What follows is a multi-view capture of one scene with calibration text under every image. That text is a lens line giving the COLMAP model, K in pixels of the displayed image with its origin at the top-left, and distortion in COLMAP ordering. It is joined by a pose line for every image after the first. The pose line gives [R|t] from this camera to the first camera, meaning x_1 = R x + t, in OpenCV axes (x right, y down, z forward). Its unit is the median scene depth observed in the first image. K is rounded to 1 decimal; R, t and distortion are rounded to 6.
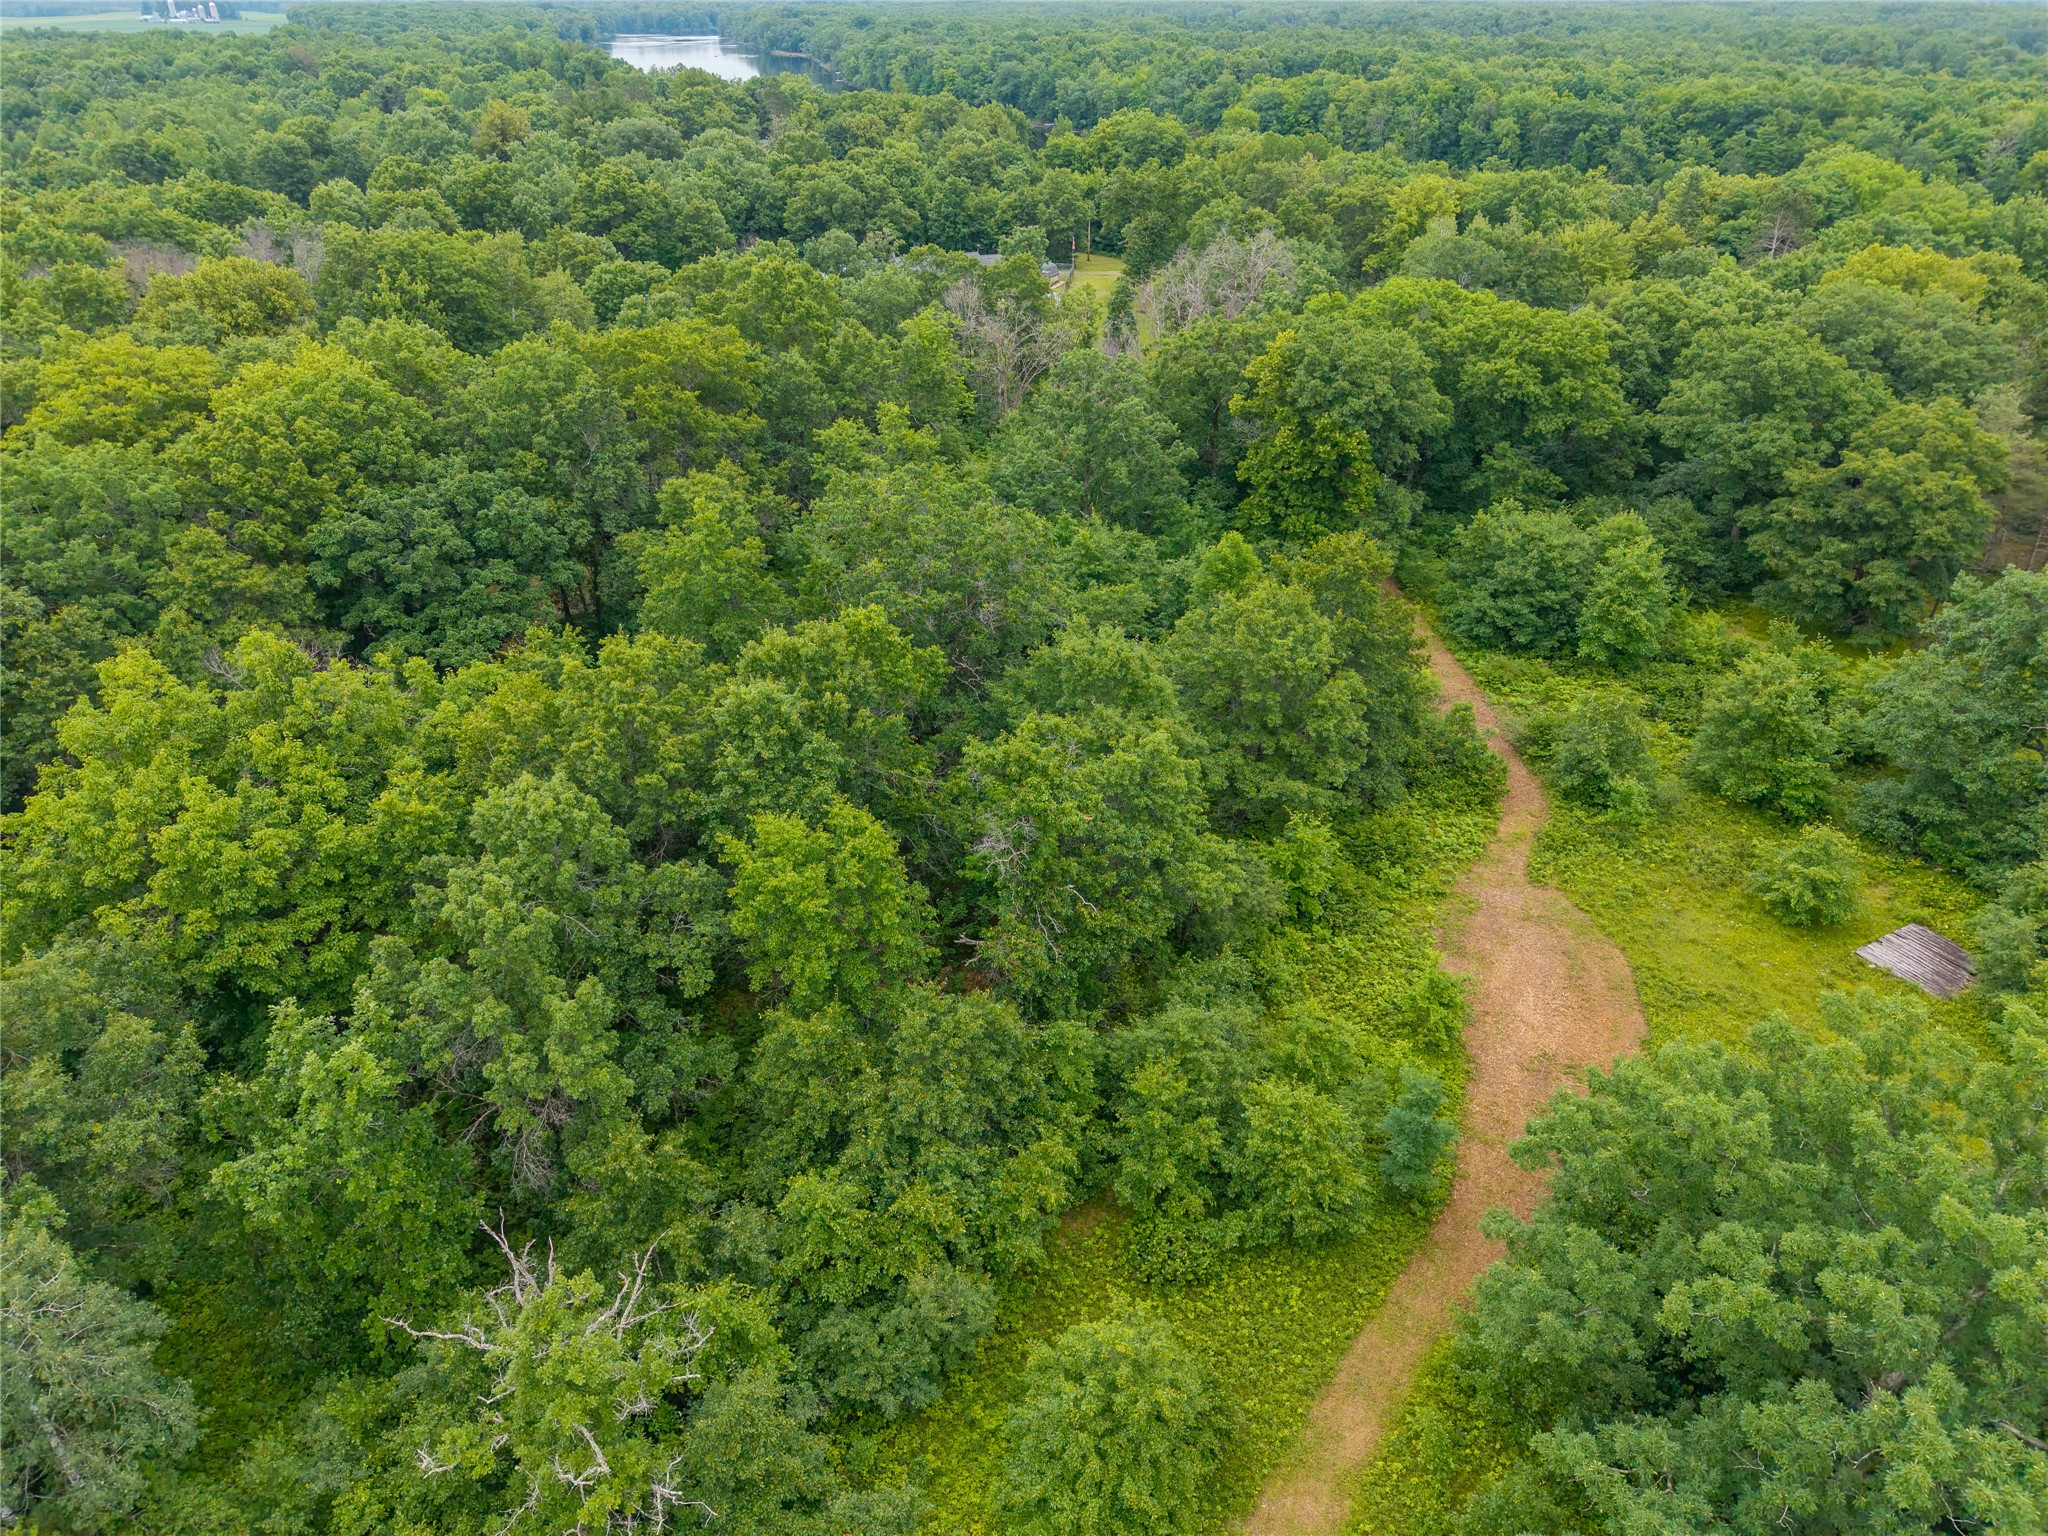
lens RADIAL K [[1393.6, 0, 1014.0], [0, 1393.6, 767.1], [0, 0, 1]] dist [0.031886, -0.029540]
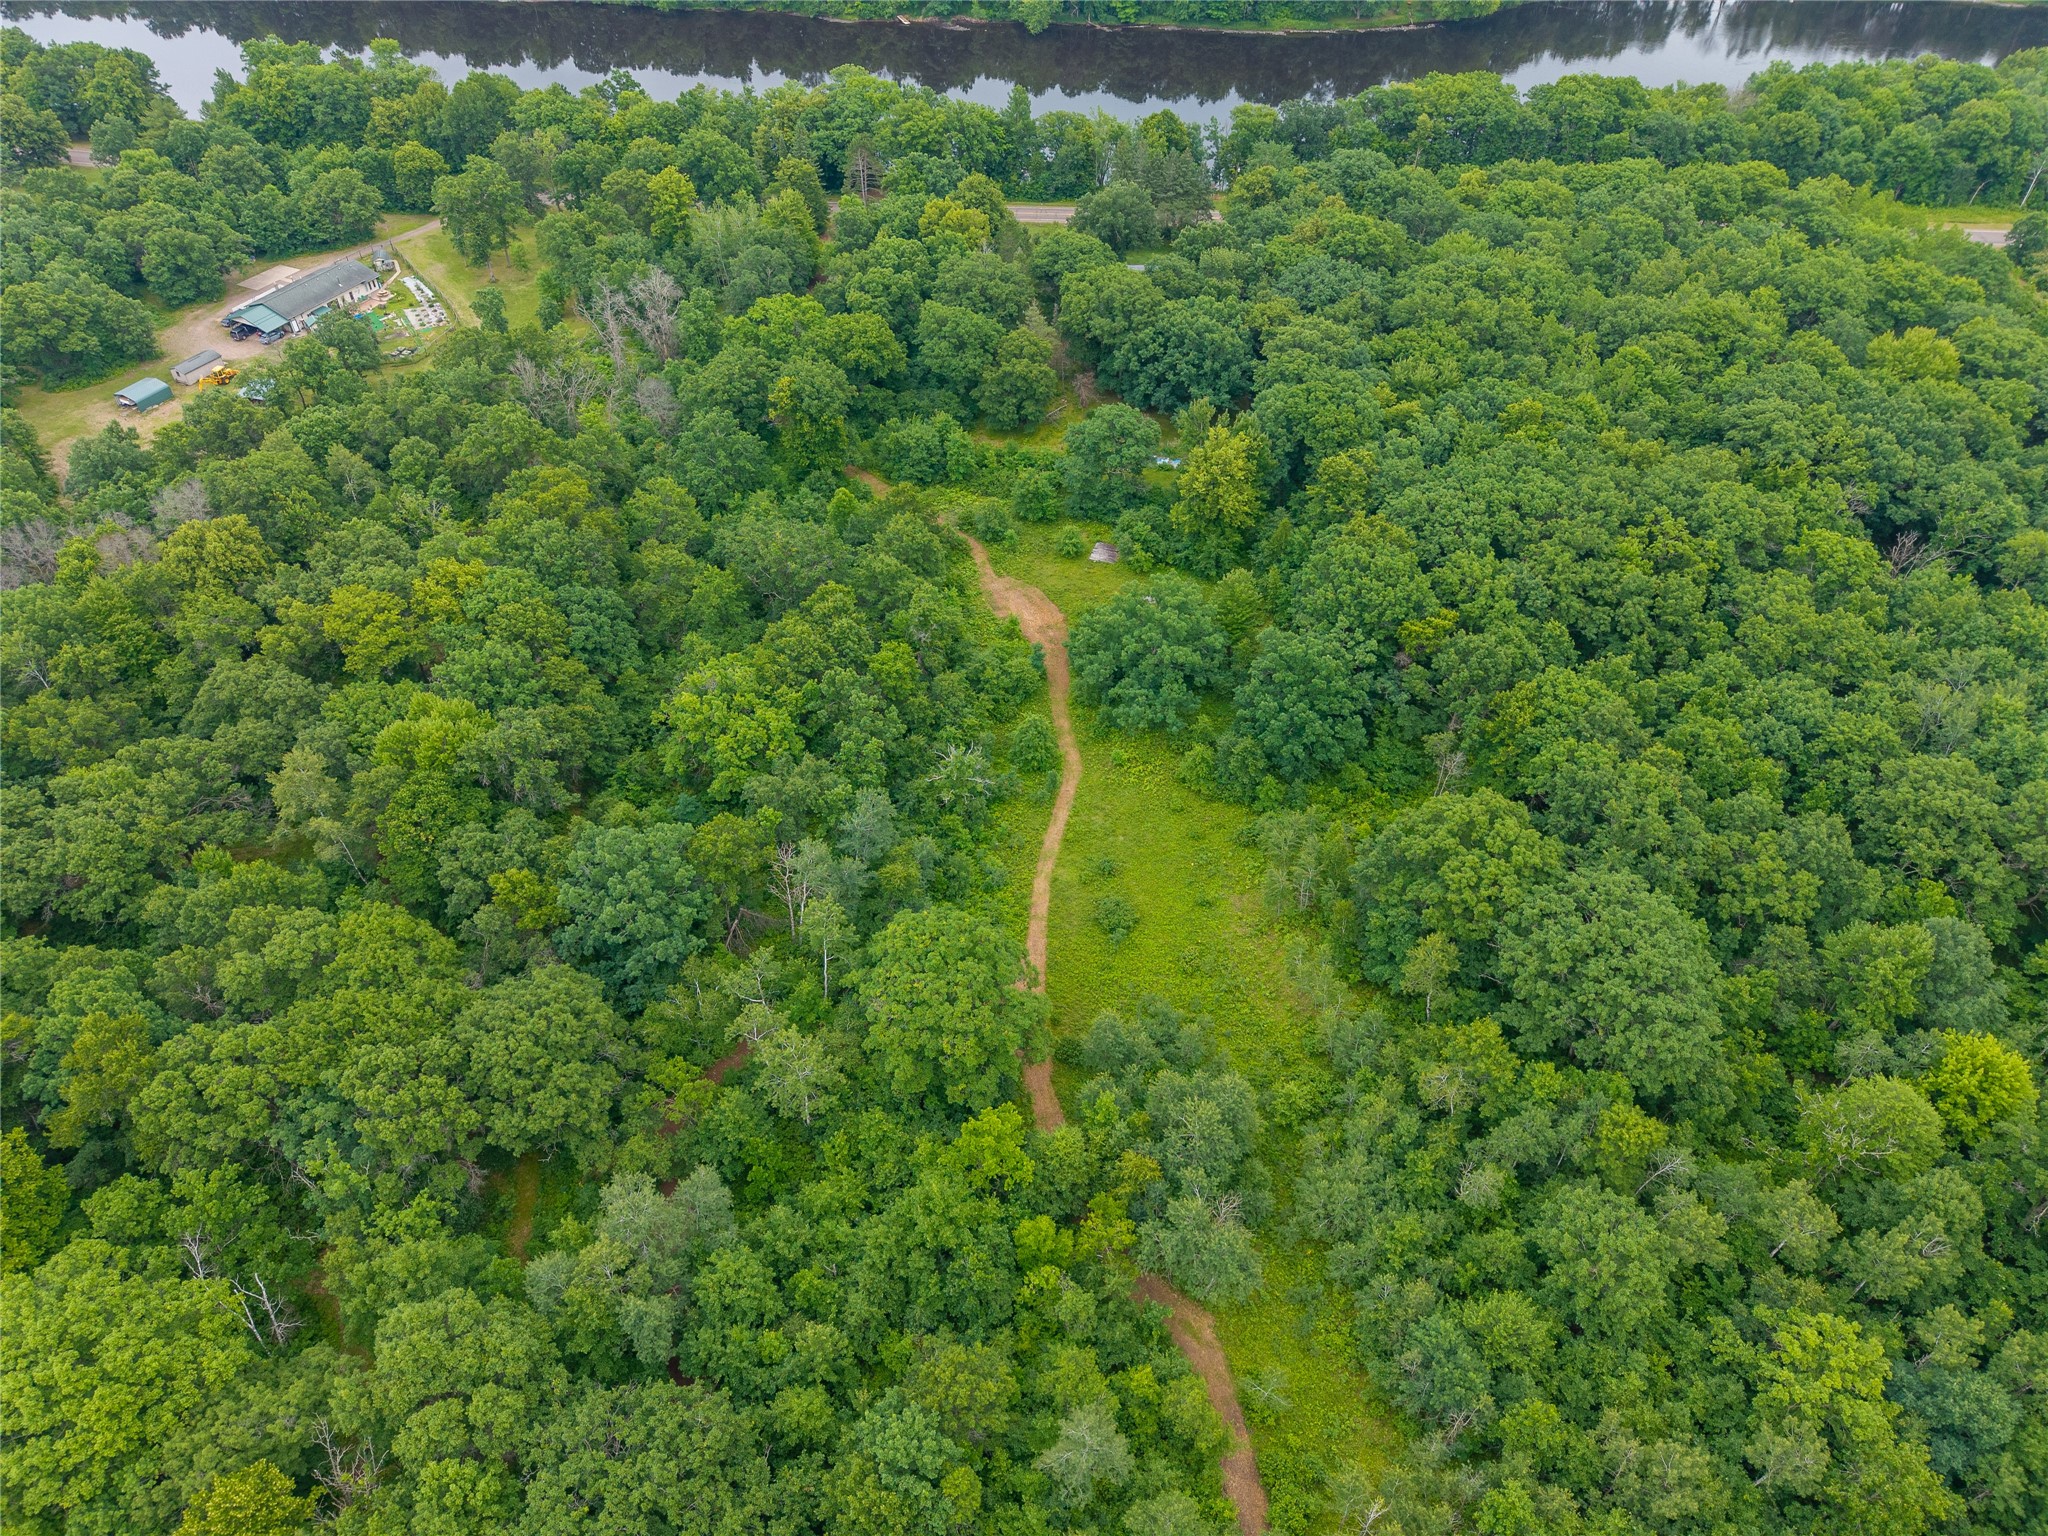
lens RADIAL K [[1393.6, 0, 1020.9], [0, 1393.6, 770.5], [0, 0, 1]] dist [0.031886, -0.029540]
pose [[0.742654, -0.456516, 0.489957, -0.247312], [0.323603, 0.885182, 0.334265, -0.105790], [-0.586299, -0.089692, 0.805114, -0.289214]]
